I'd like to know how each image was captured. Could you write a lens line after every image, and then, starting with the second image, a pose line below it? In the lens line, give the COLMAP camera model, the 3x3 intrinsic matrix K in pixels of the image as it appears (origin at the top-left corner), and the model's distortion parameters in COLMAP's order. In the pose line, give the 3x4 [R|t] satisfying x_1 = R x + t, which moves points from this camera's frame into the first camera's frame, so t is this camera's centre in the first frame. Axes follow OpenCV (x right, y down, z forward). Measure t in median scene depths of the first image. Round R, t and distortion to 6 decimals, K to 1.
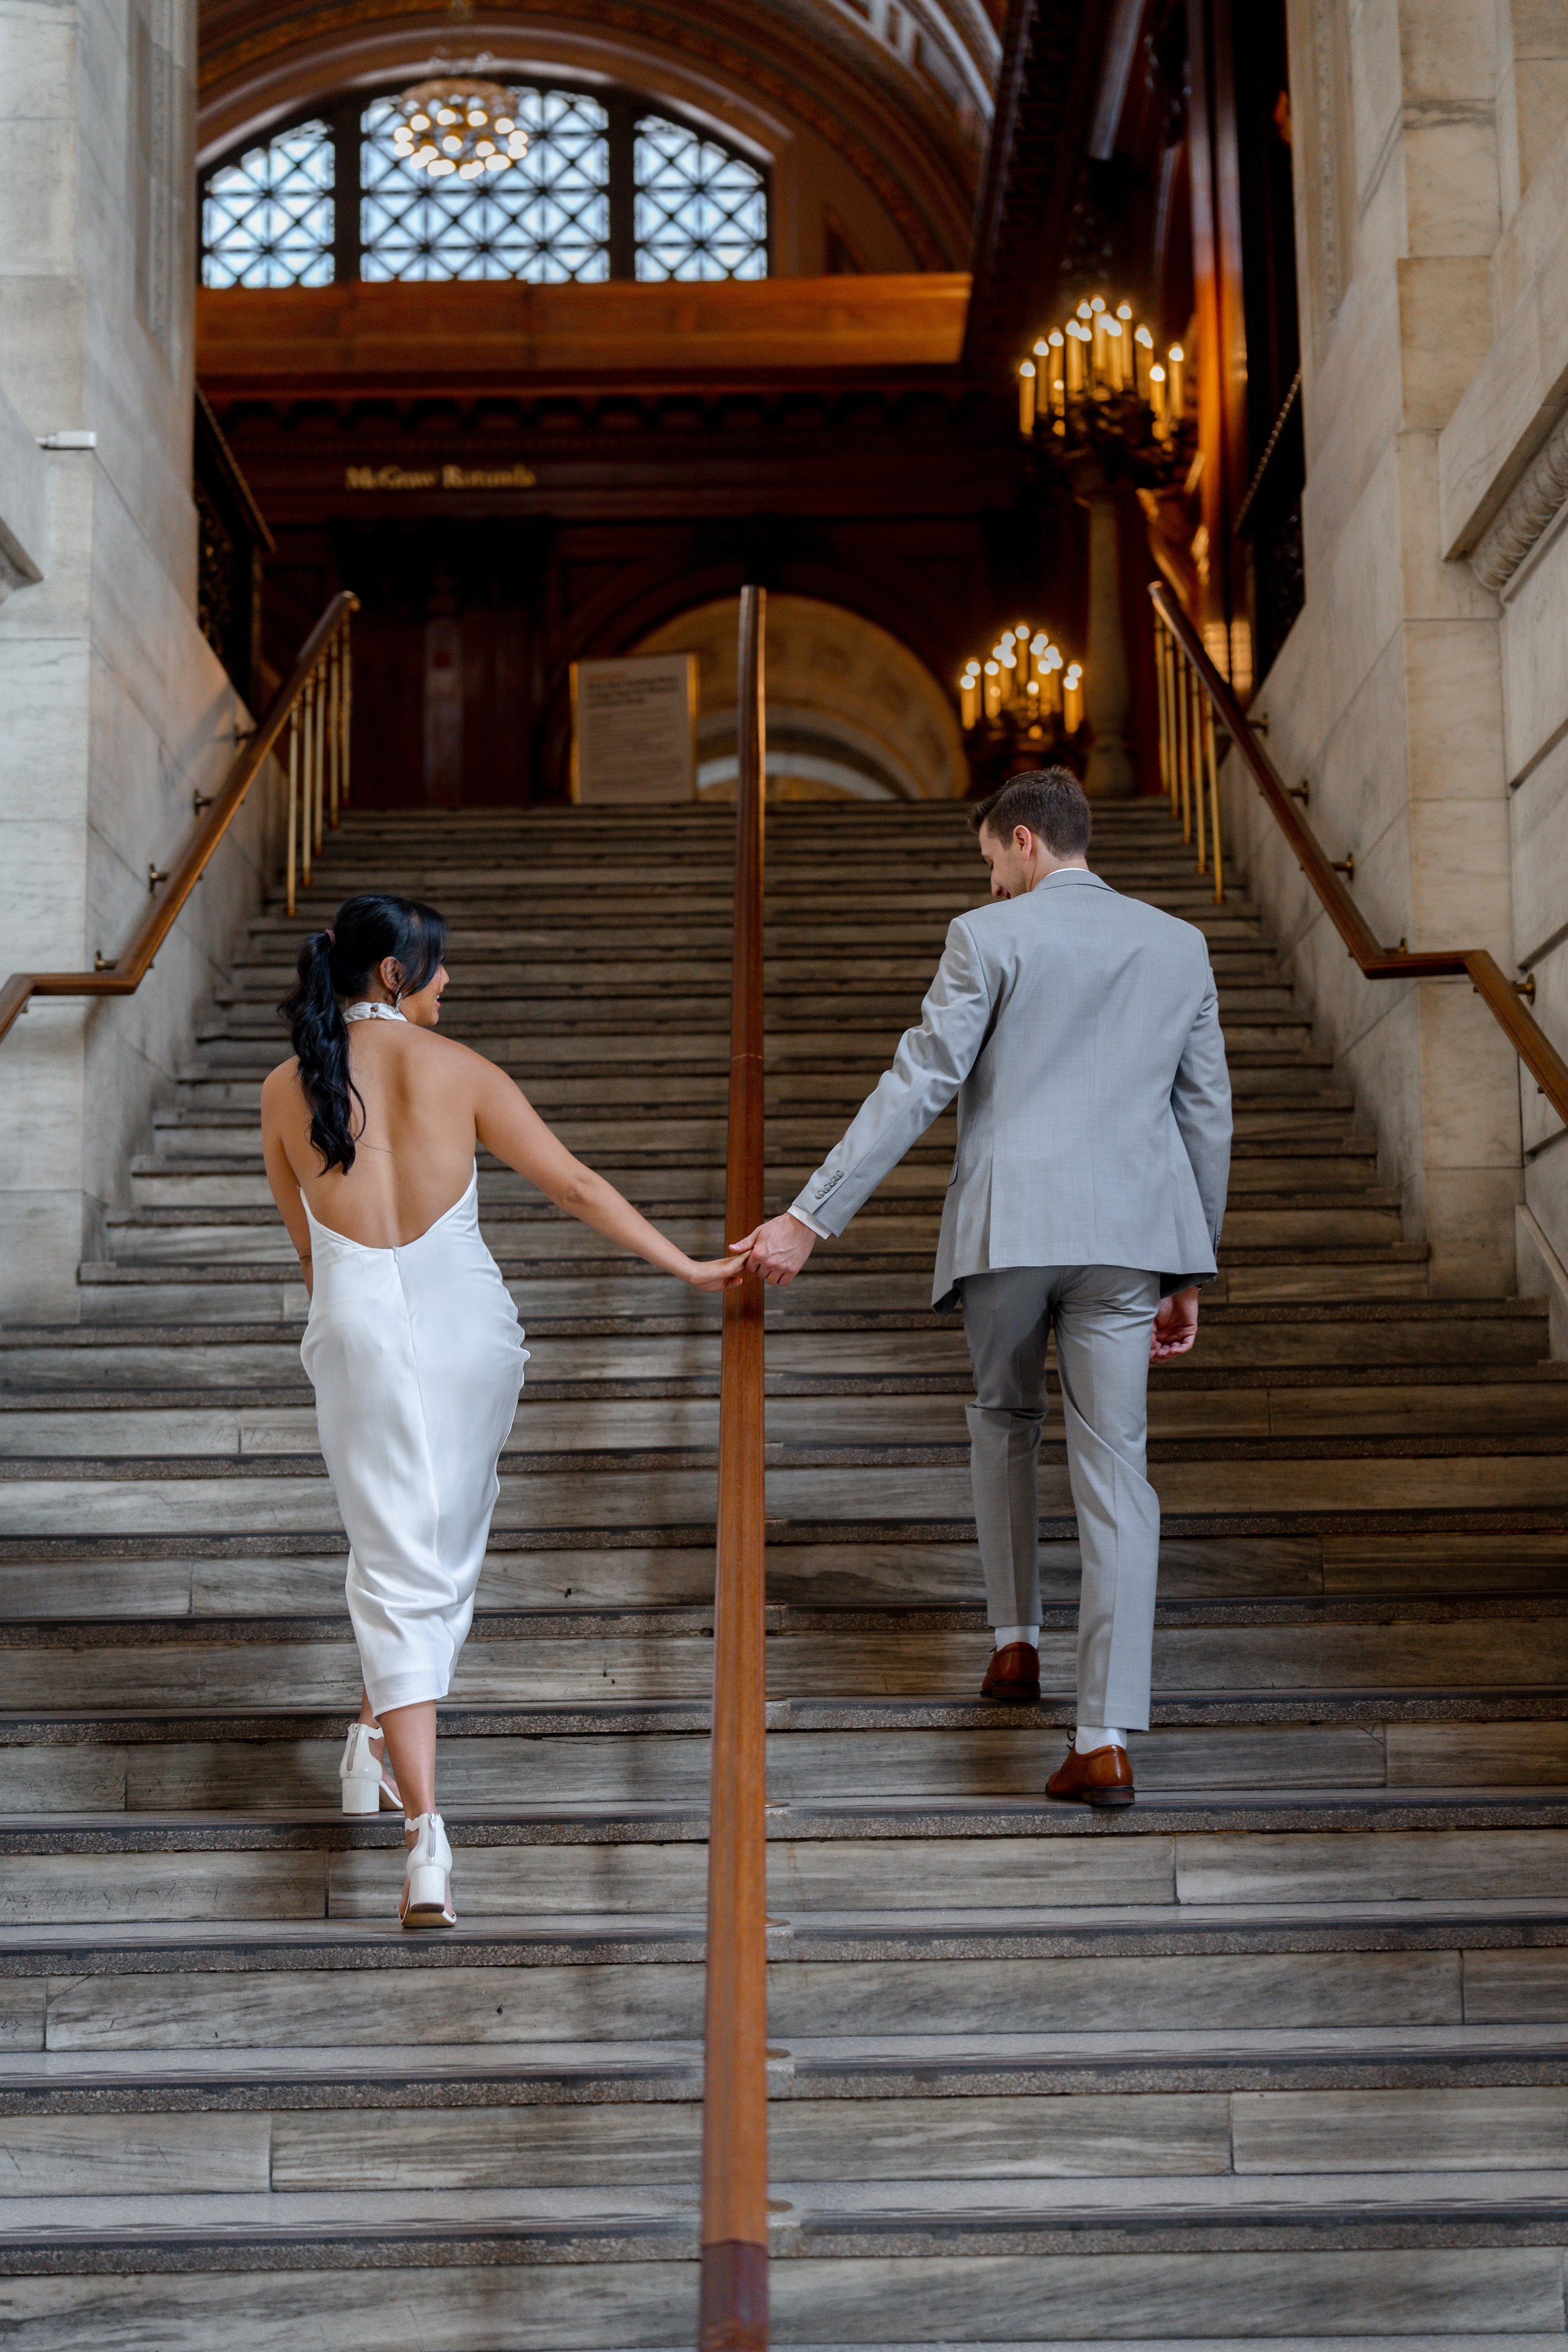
lens RADIAL K [[3273.9, 0, 805.4], [0, 3273.9, 1178.8], [0, 0, 1]] dist [0.020054, 0.000000]
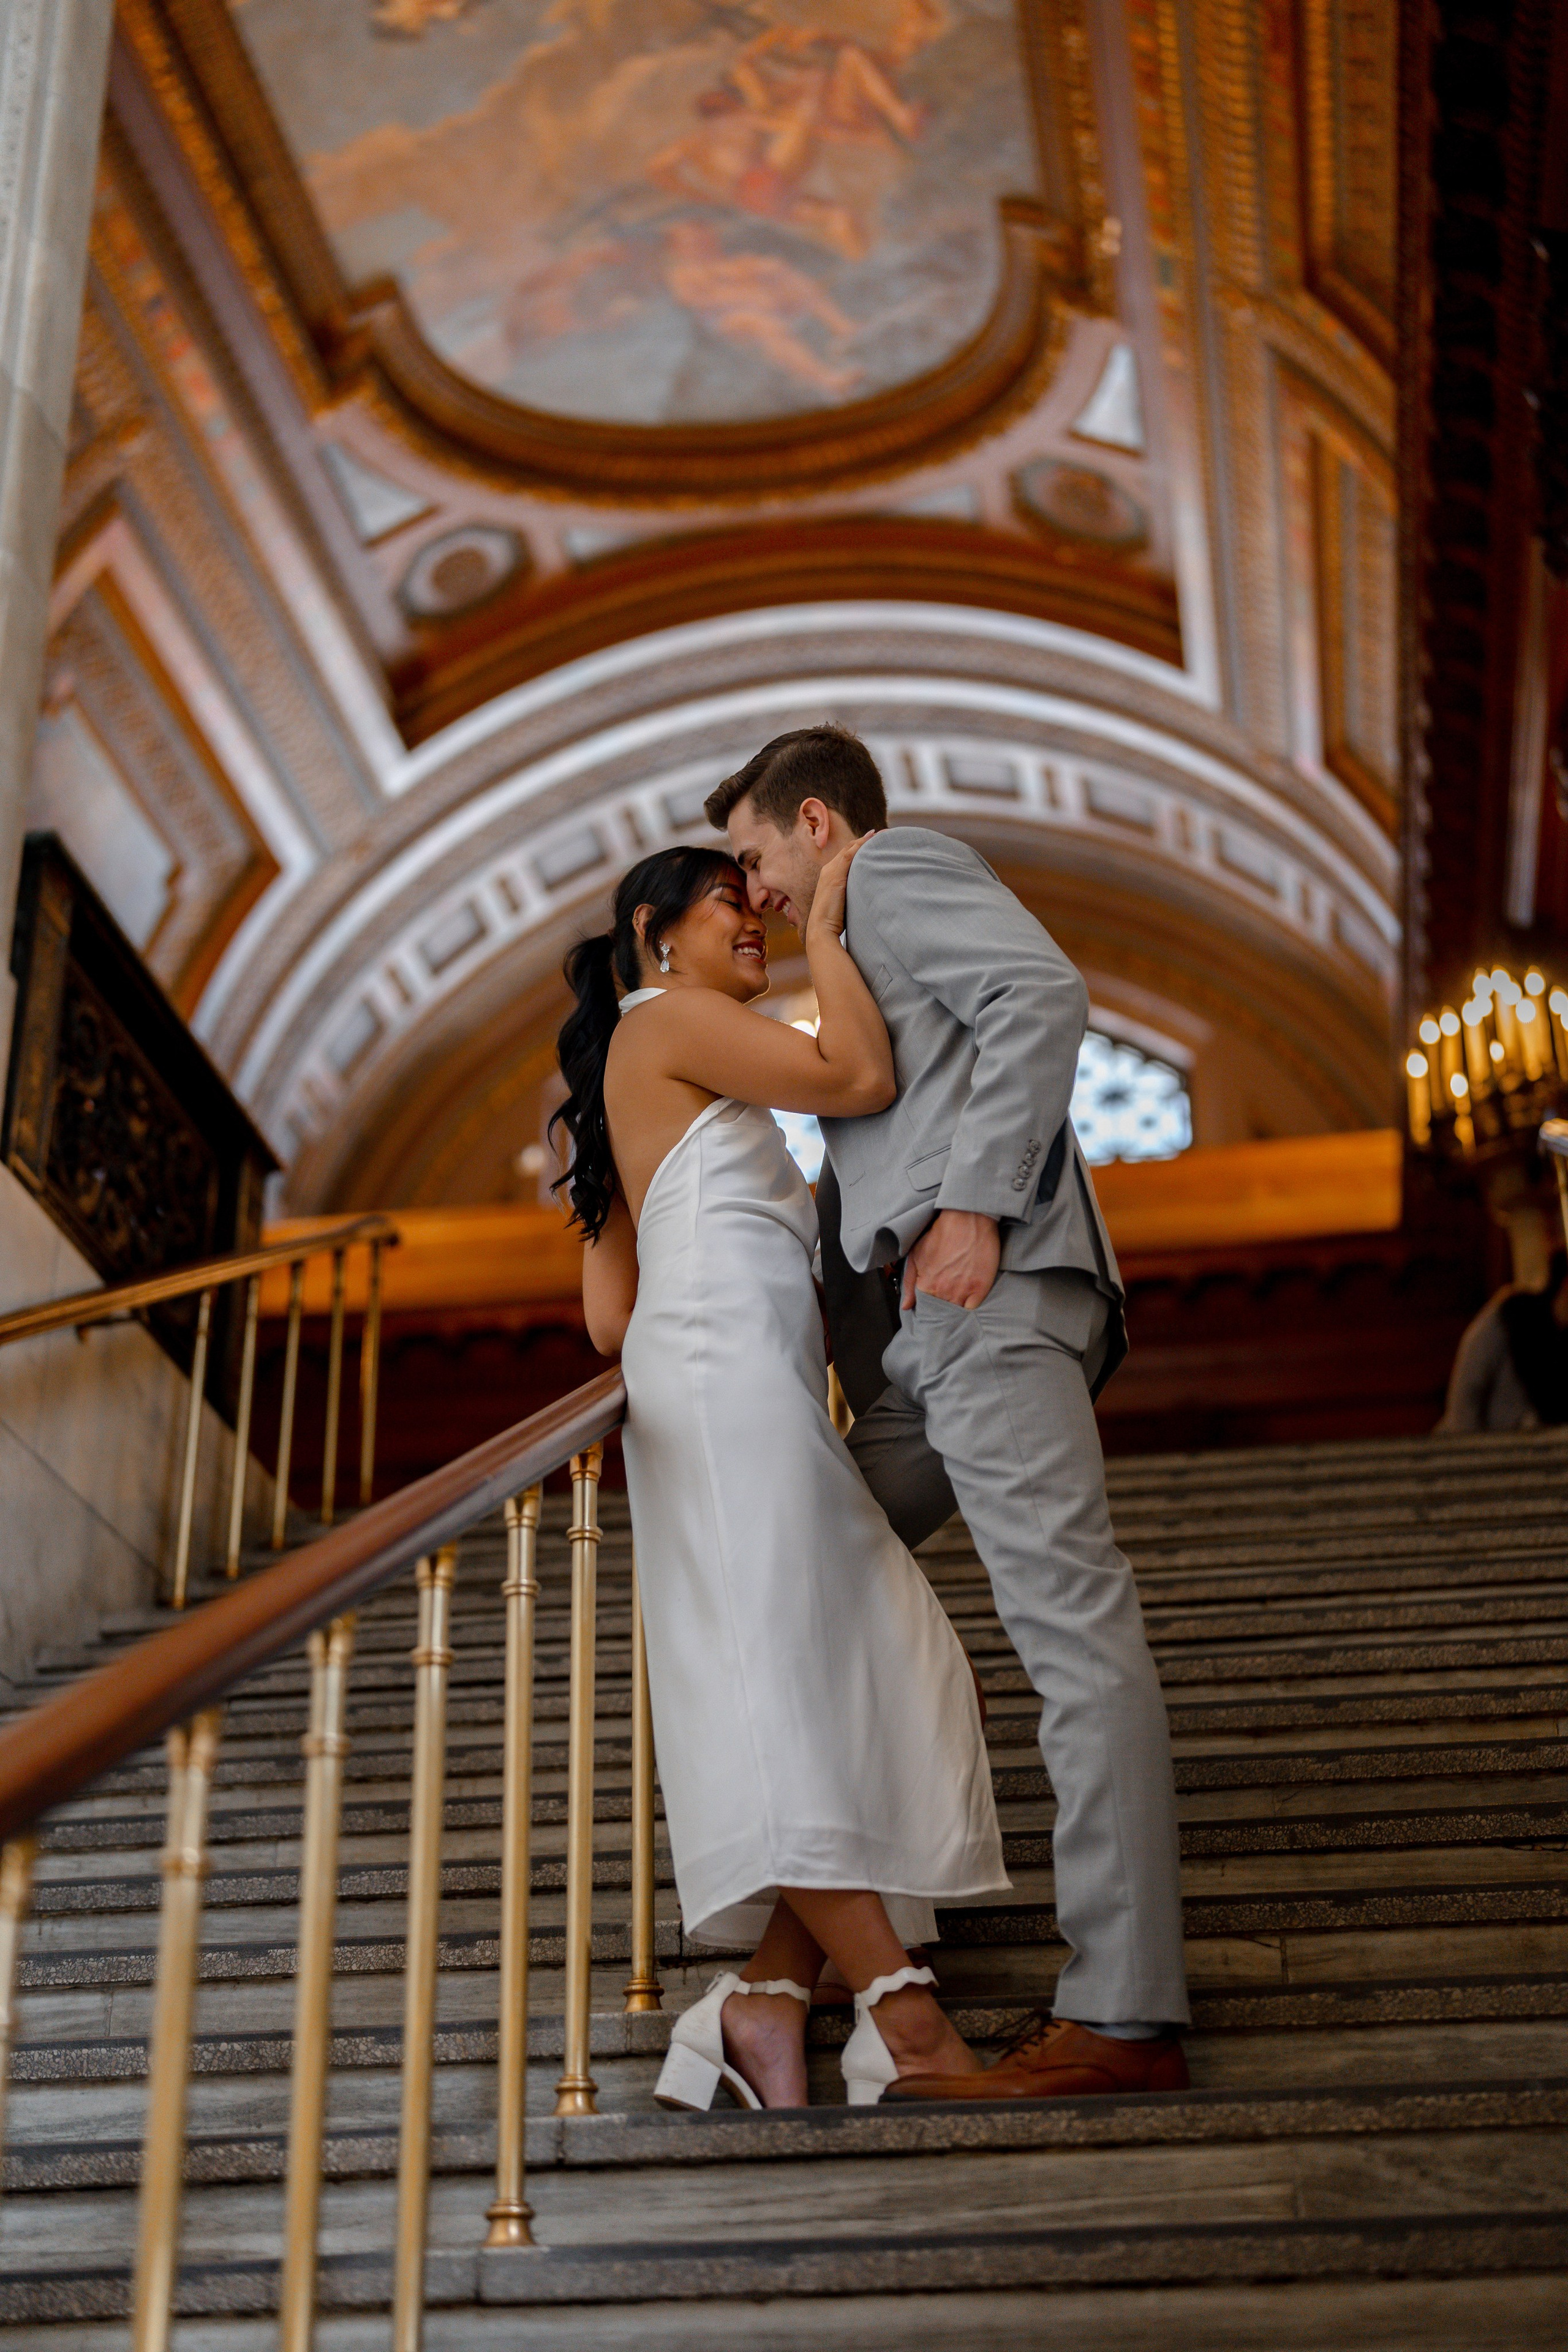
lens RADIAL K [[3273.9, 0, 803.7], [0, 3273.9, 1183.5], [0, 0, 1]] dist [0.020054, 0.000000]
pose [[0.986241, -0.066597, -0.151305, 0.084553], [0.015609, 0.948690, -0.315822, 0.057032], [0.164574, 0.309115, 0.936677, 0.525428]]
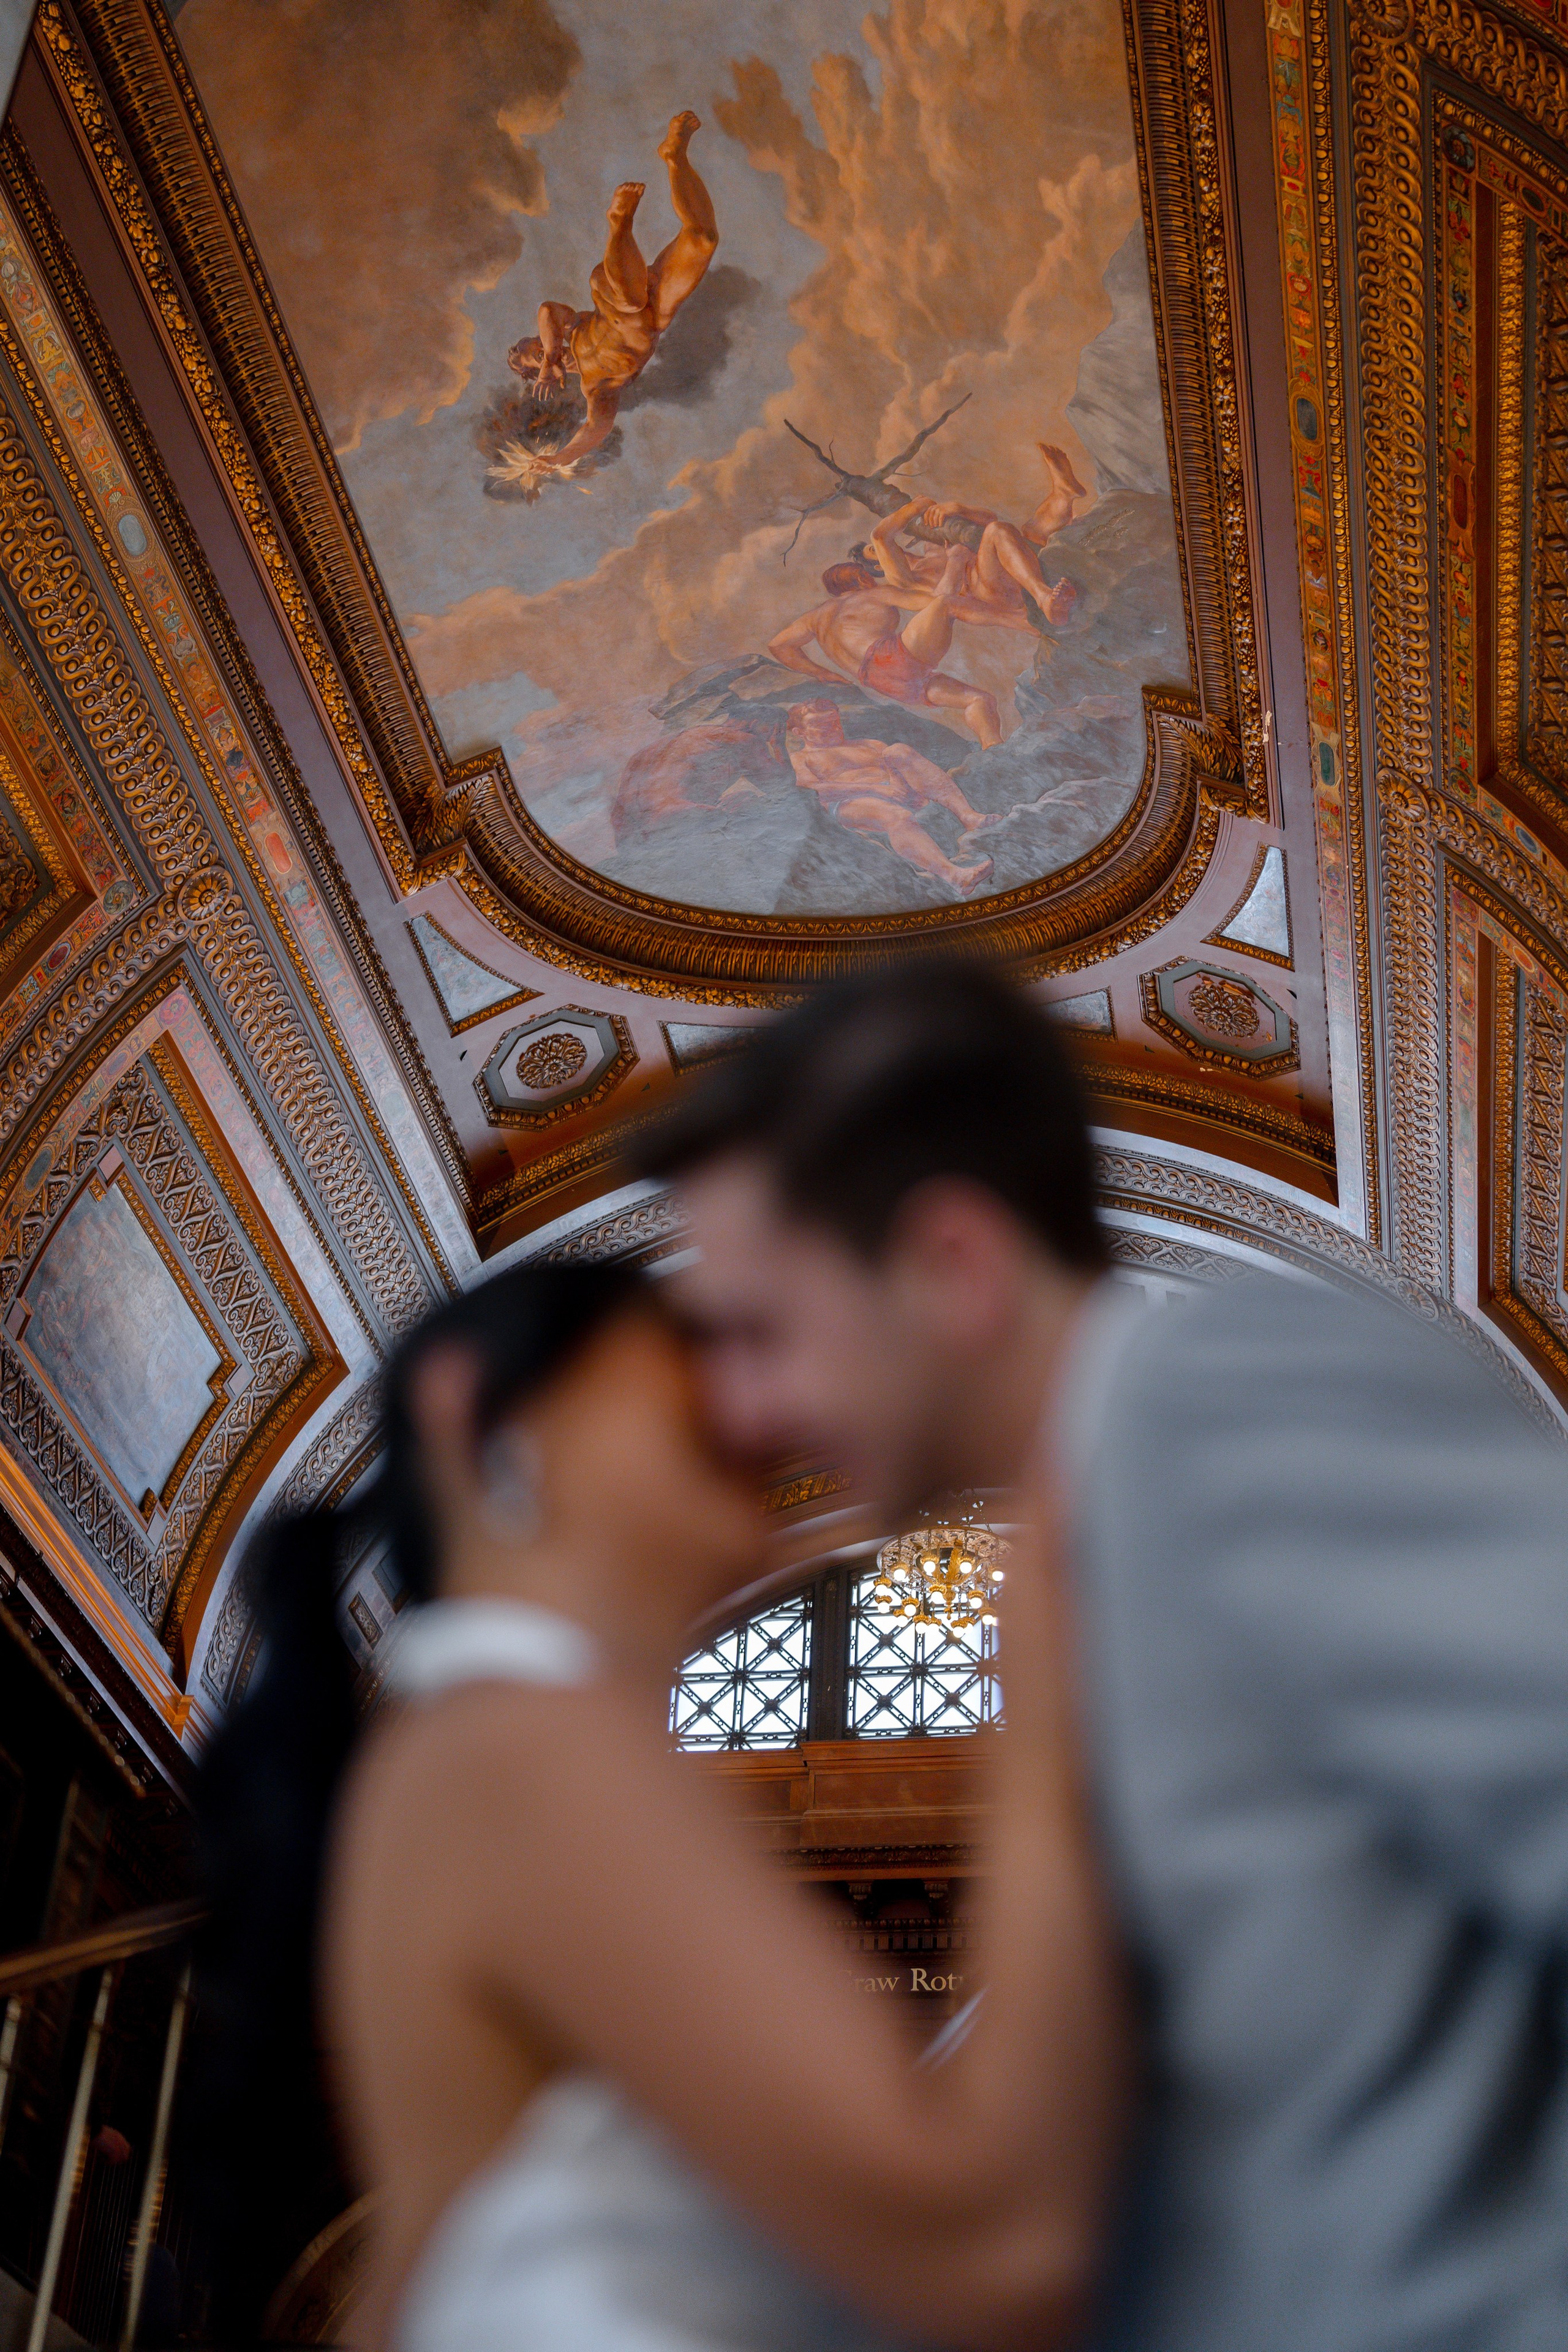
lens RADIAL K [[3273.9, 0, 799.8], [0, 3273.9, 1175.3], [0, 0, 1]] dist [0.020054, 0.000000]
pose [[0.983287, -0.051519, -0.174623, 0.042940], [-0.036234, 0.884566, -0.465005, -0.064497], [0.178422, 0.463561, 0.867915, 0.804537]]
